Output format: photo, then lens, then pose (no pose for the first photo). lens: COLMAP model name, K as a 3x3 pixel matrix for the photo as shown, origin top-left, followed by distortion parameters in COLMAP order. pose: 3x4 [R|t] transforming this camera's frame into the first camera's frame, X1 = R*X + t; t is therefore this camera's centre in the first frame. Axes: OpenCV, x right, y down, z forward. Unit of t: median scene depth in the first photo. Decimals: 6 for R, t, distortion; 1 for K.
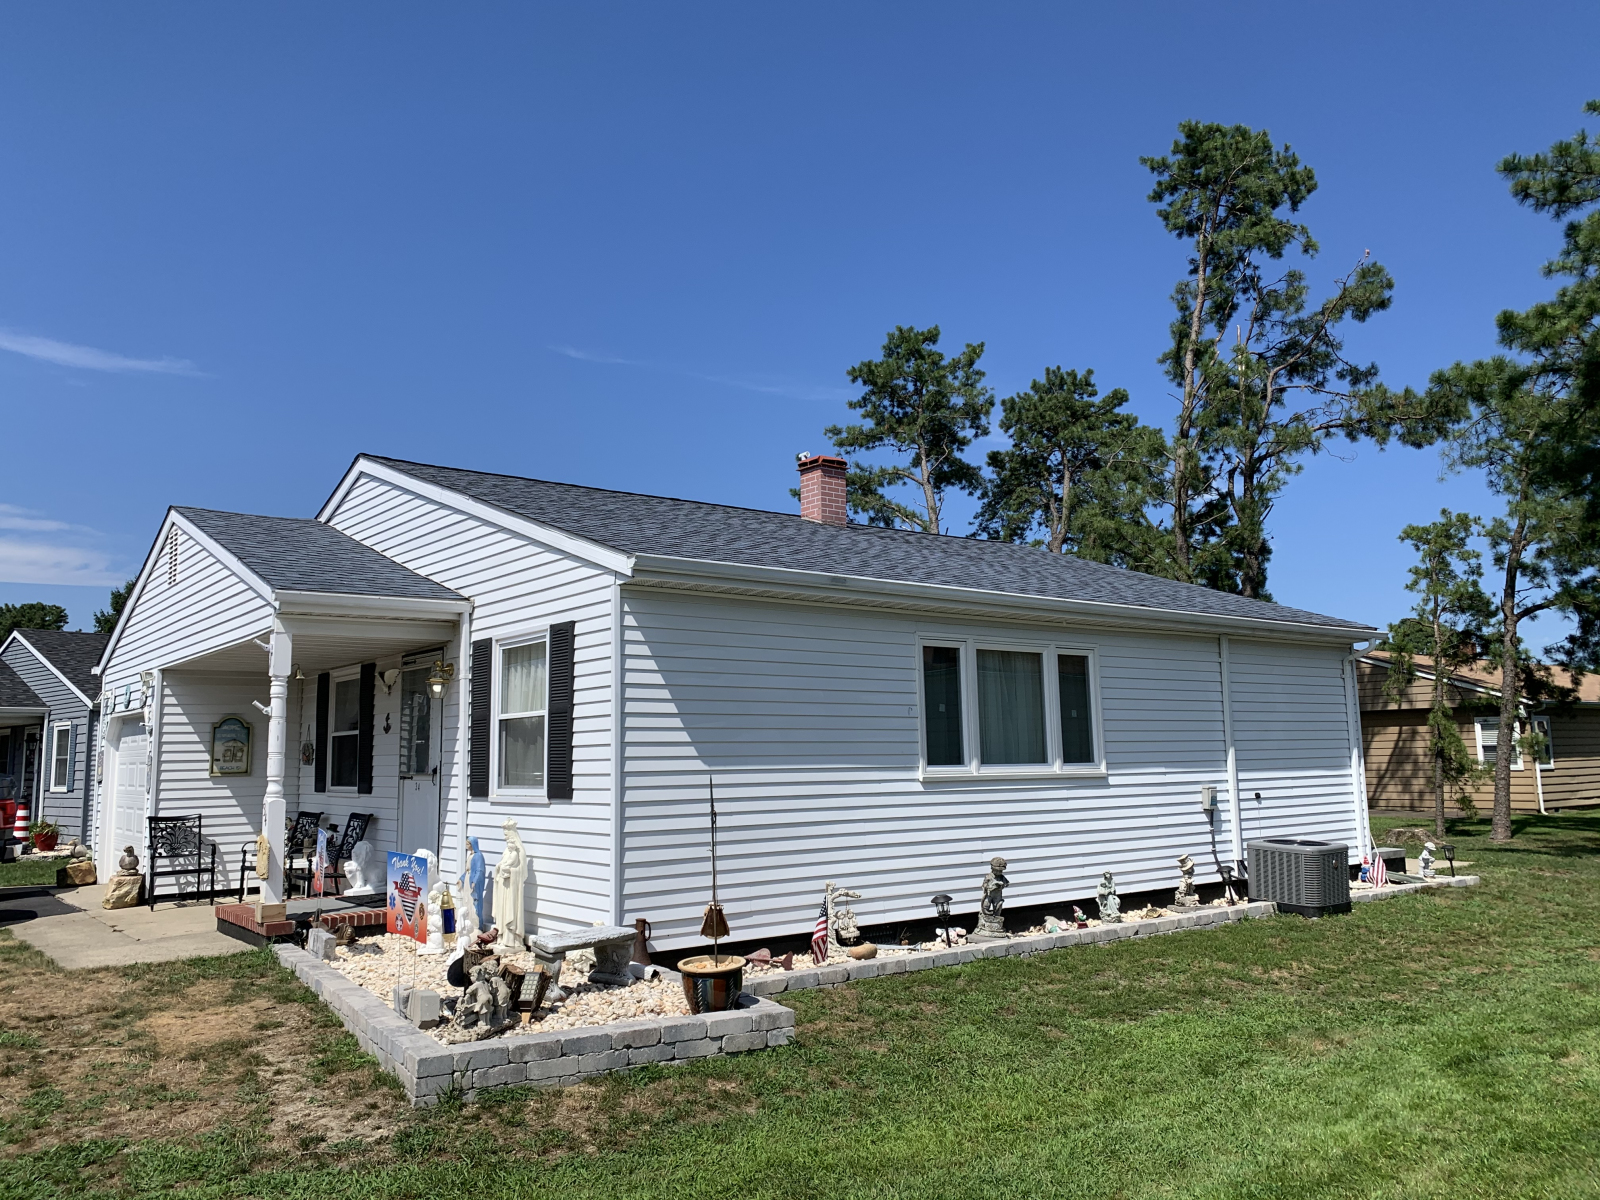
lens RADIAL K [[1219.2, 0, 800.0], [0, 1219.2, 600.0], [0, 0, 1]] dist [-0.000365, 0.075216]
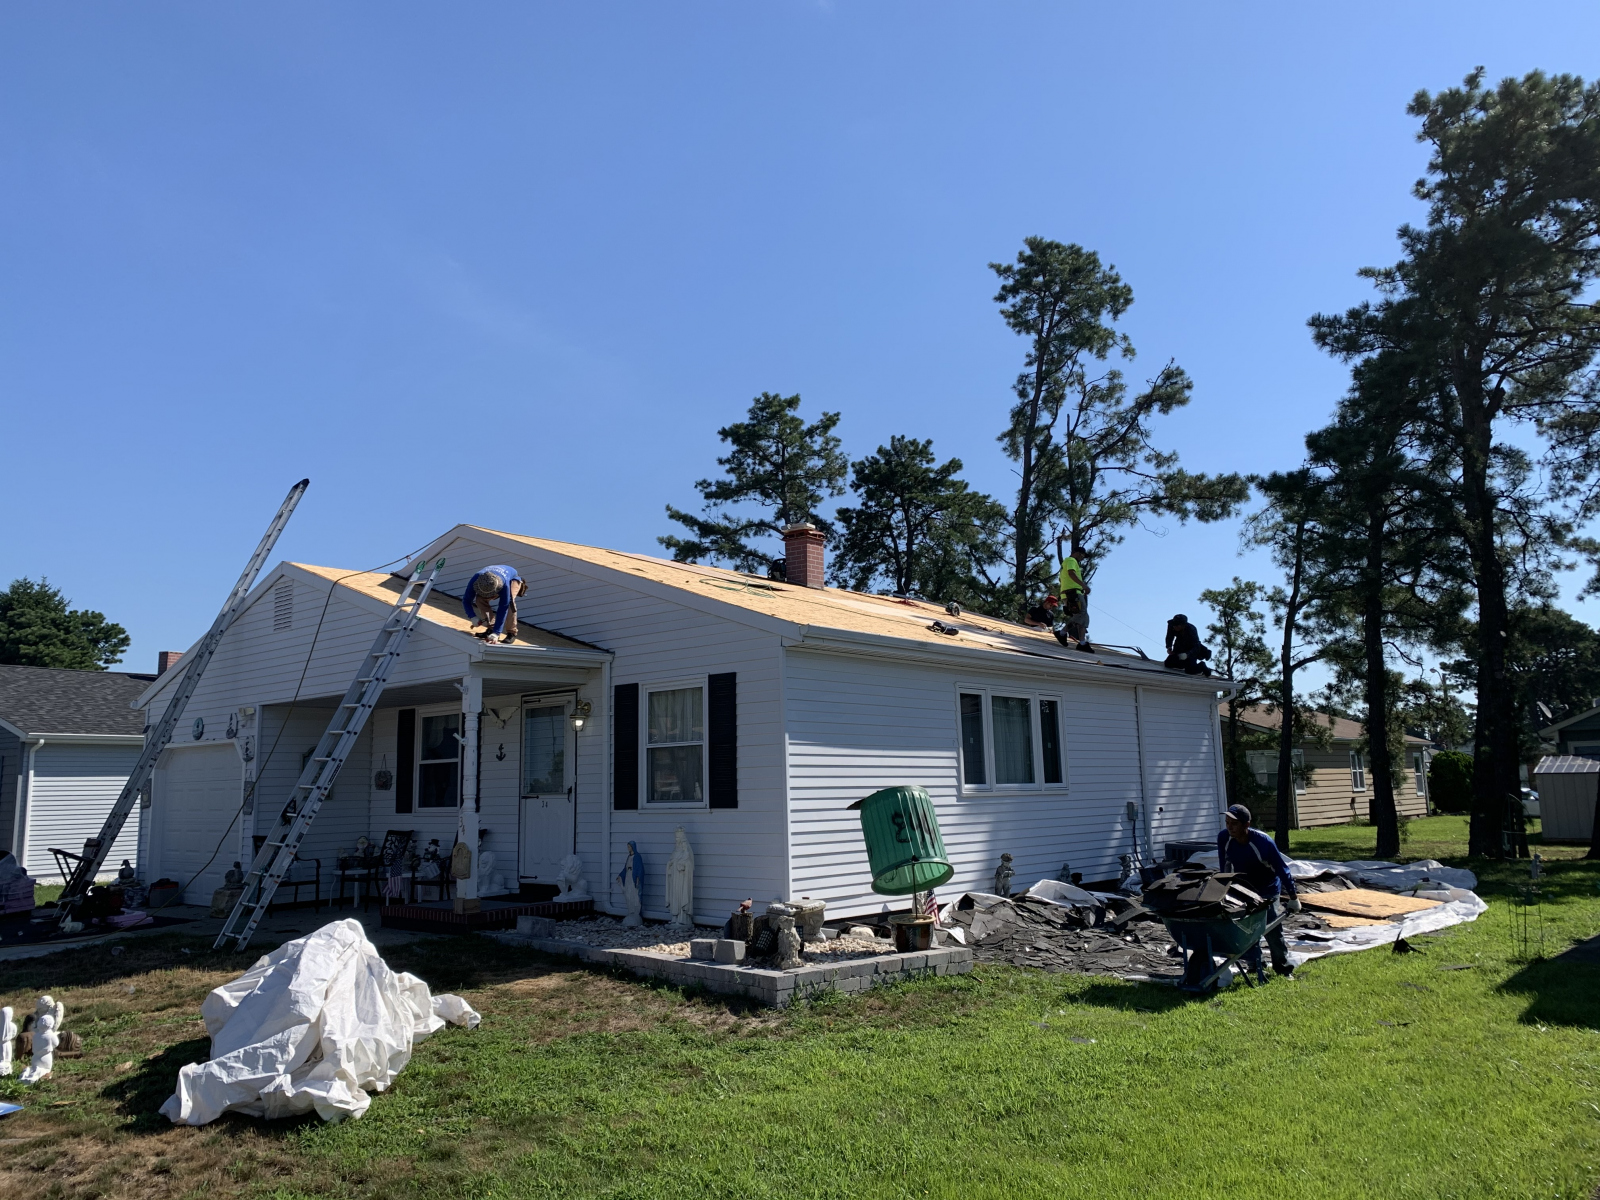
lens RADIAL K [[1202.1, 0, 800.0], [0, 1202.1, 600.0], [0, 0, 1]] dist [0.118583, 0.000371]
pose [[0.981845, 0.025386, 0.187981, -0.105596], [-0.020386, 0.999386, -0.028485, -0.007590], [-0.188589, 0.024136, 0.981760, -0.085913]]
